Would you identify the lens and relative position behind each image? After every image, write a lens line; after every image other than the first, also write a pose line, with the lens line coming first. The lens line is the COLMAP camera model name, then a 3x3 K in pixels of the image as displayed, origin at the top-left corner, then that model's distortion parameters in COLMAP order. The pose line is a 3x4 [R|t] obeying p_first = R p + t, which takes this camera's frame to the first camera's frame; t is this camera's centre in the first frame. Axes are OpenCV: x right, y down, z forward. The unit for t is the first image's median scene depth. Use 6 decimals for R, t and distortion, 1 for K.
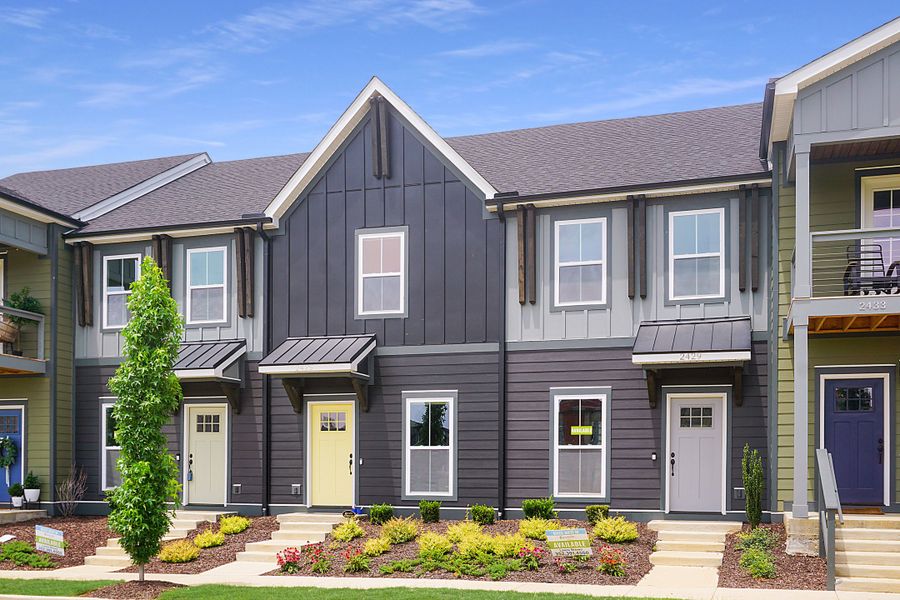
lens RADIAL K [[949.9, 0, 450.0], [0, 949.9, 300.0], [0, 0, 1]] dist [-0.070755, 0.010788]
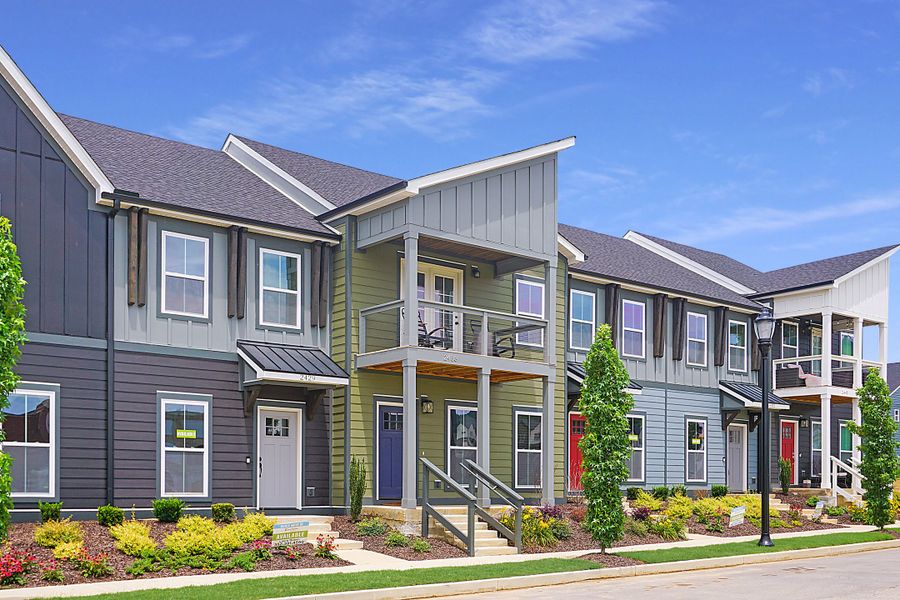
lens RADIAL K [[949.9, 0, 450.0], [0, 949.9, 300.0], [0, 0, 1]] dist [-0.070755, 0.010788]
pose [[0.519937, 0.154731, 0.840074, -0.620342], [-0.155152, 0.984205, -0.085252, 0.033282], [-0.839996, -0.086014, 0.535731, 0.191268]]
